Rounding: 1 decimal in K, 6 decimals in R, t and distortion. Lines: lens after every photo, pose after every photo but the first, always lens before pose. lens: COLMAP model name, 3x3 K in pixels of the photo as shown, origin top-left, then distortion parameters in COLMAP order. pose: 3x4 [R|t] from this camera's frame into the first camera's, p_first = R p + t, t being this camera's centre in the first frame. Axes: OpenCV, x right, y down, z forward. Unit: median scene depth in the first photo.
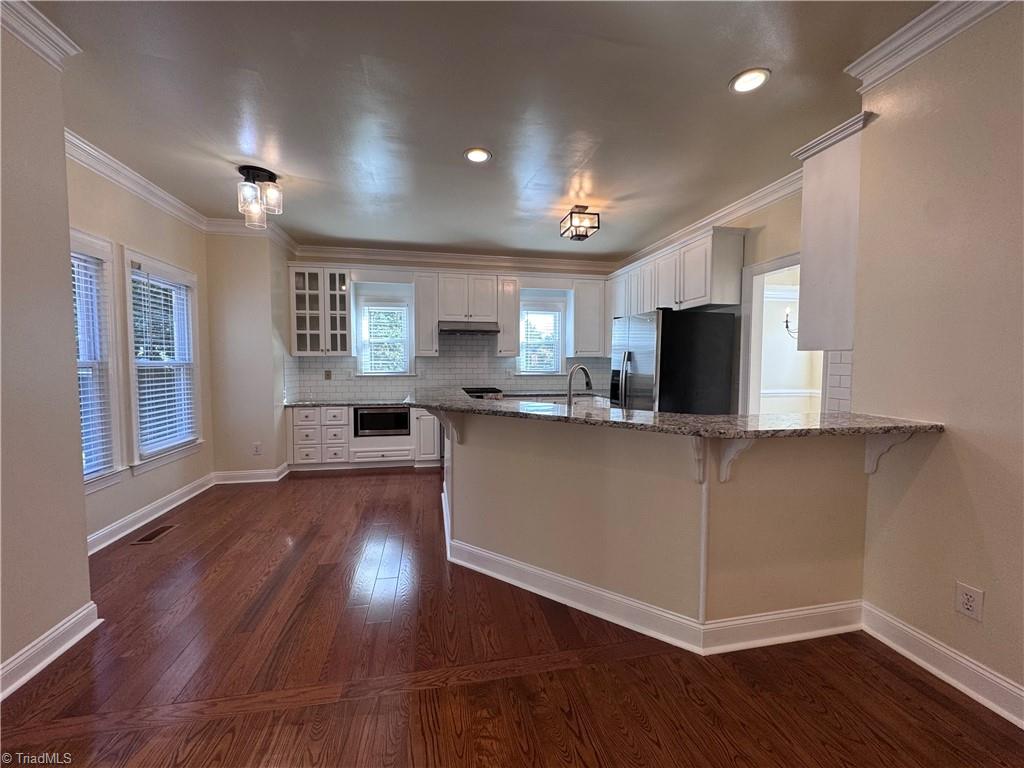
lens RADIAL K [[406.8, 0, 511.5], [0, 406.8, 383.4], [0, 0, 1]] dist [-0.006622, 0.000082]
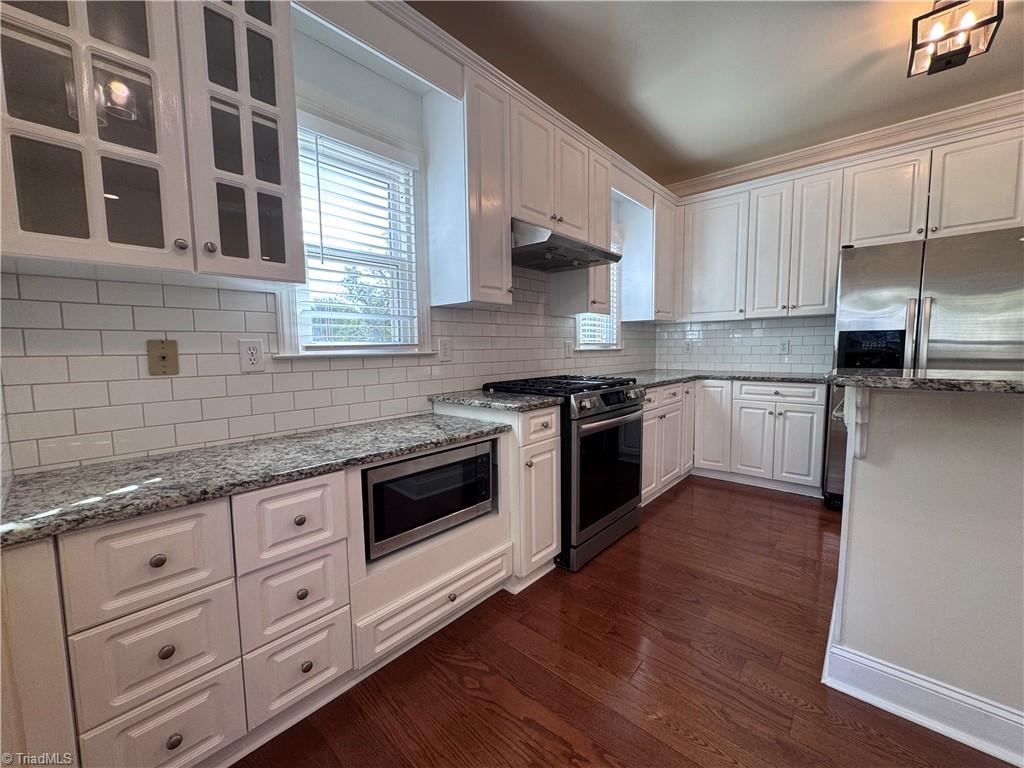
lens RADIAL K [[406.8, 0, 511.9], [0, 406.8, 383.6], [0, 0, 1]] dist [-0.006622, 0.000082]
pose [[0.801795, -0.065201, 0.594032, -0.452615], [0.047237, 0.997835, 0.045764, -0.005727], [-0.595730, -0.008633, 0.803138, 0.699774]]
